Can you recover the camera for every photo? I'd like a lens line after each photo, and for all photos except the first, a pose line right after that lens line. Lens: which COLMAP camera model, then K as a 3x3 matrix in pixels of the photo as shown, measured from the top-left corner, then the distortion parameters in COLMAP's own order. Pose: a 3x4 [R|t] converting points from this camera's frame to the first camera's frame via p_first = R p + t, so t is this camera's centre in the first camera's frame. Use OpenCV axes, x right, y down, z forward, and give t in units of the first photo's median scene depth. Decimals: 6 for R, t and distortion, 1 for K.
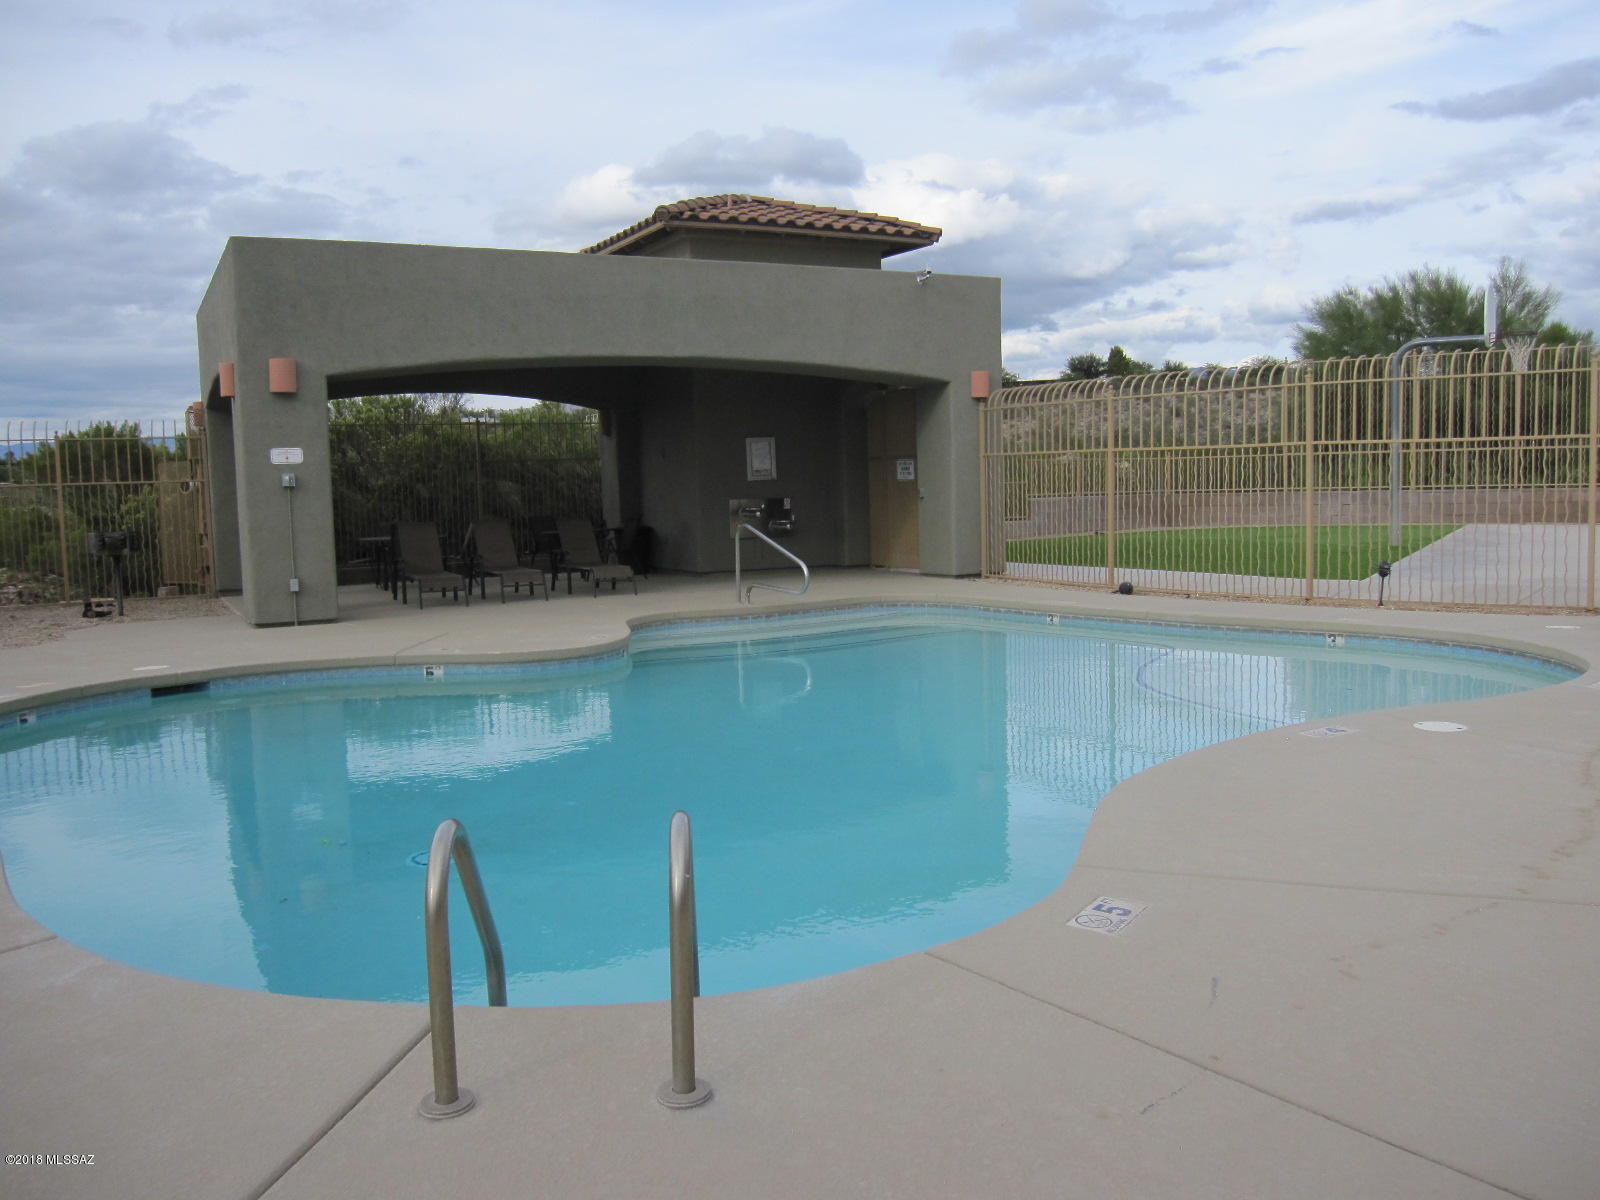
lens RADIAL K [[1307.0, 0, 791.6], [0, 1307.0, 580.2], [0, 0, 1]] dist [-0.072810, 0.039674]
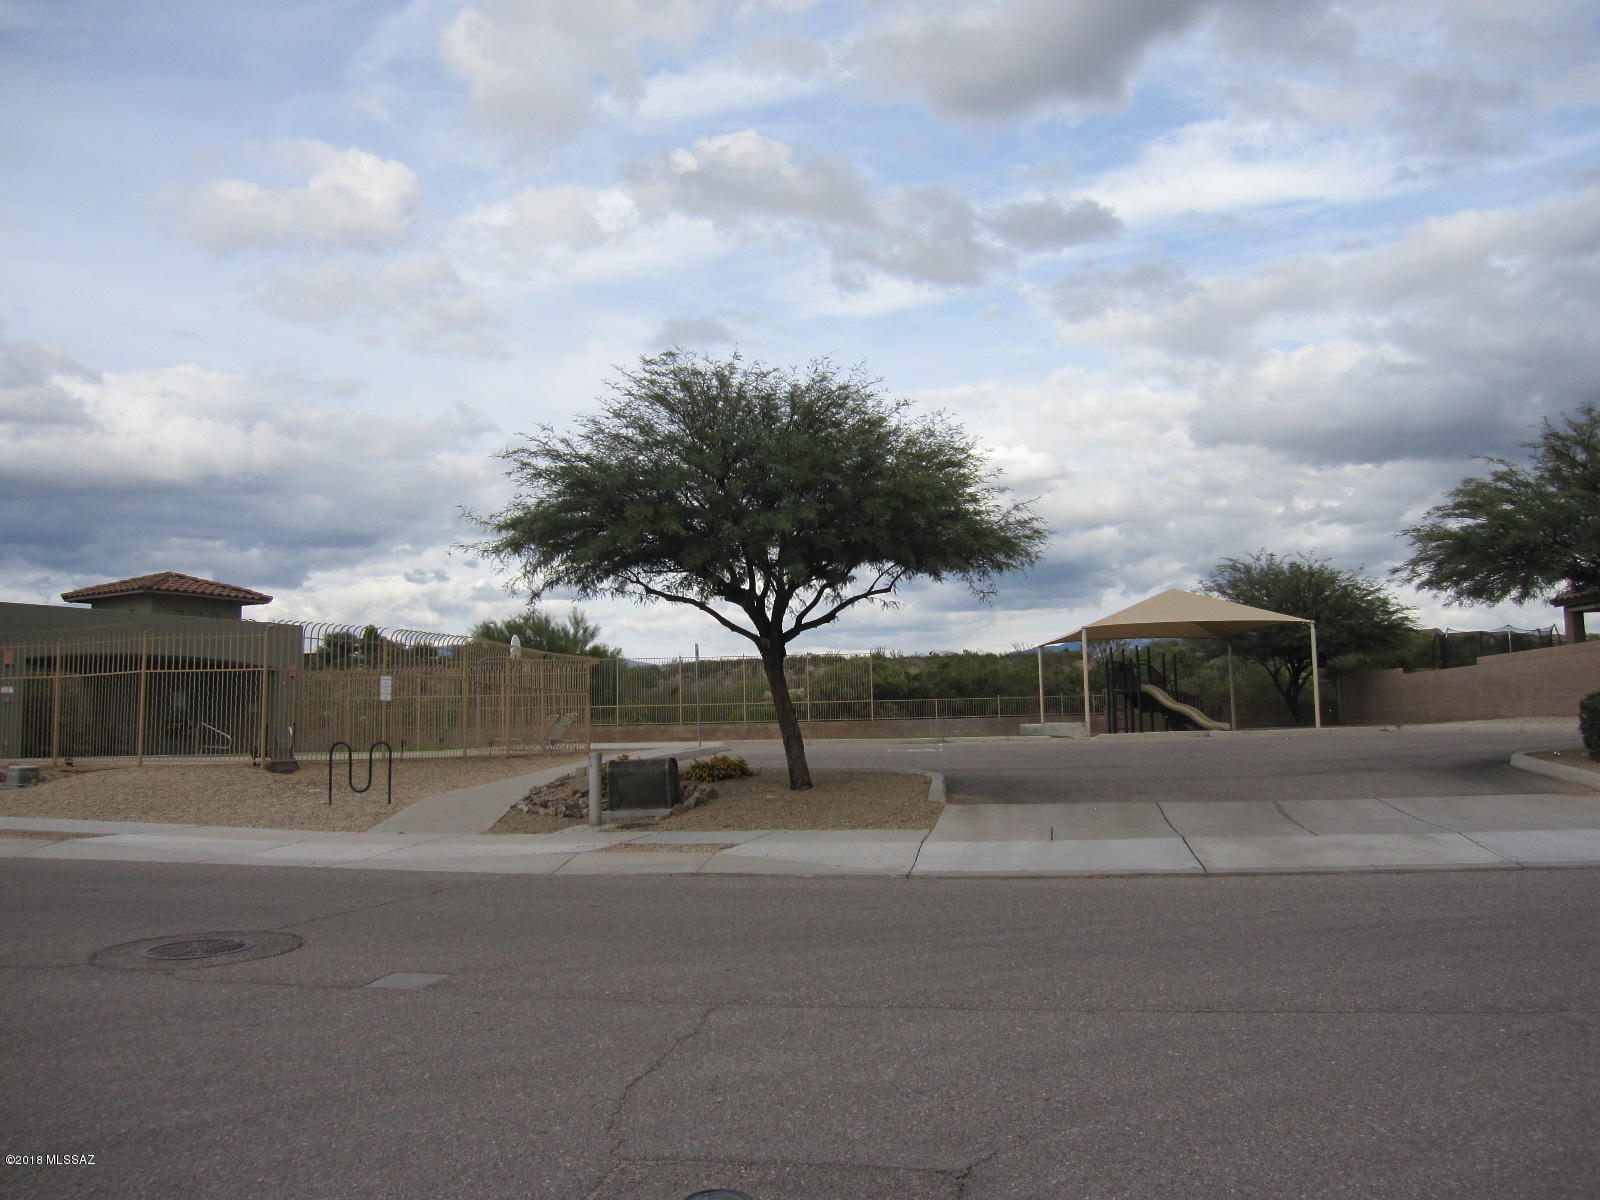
lens RADIAL K [[1307.0, 0, 791.6], [0, 1307.0, 580.2], [0, 0, 1]] dist [-0.072810, 0.039674]
pose [[0.849255, 0.071777, 0.523081, -0.288465], [0.040271, 0.979024, -0.199724, 0.171413], [-0.526444, 0.190682, 0.828551, -1.284789]]
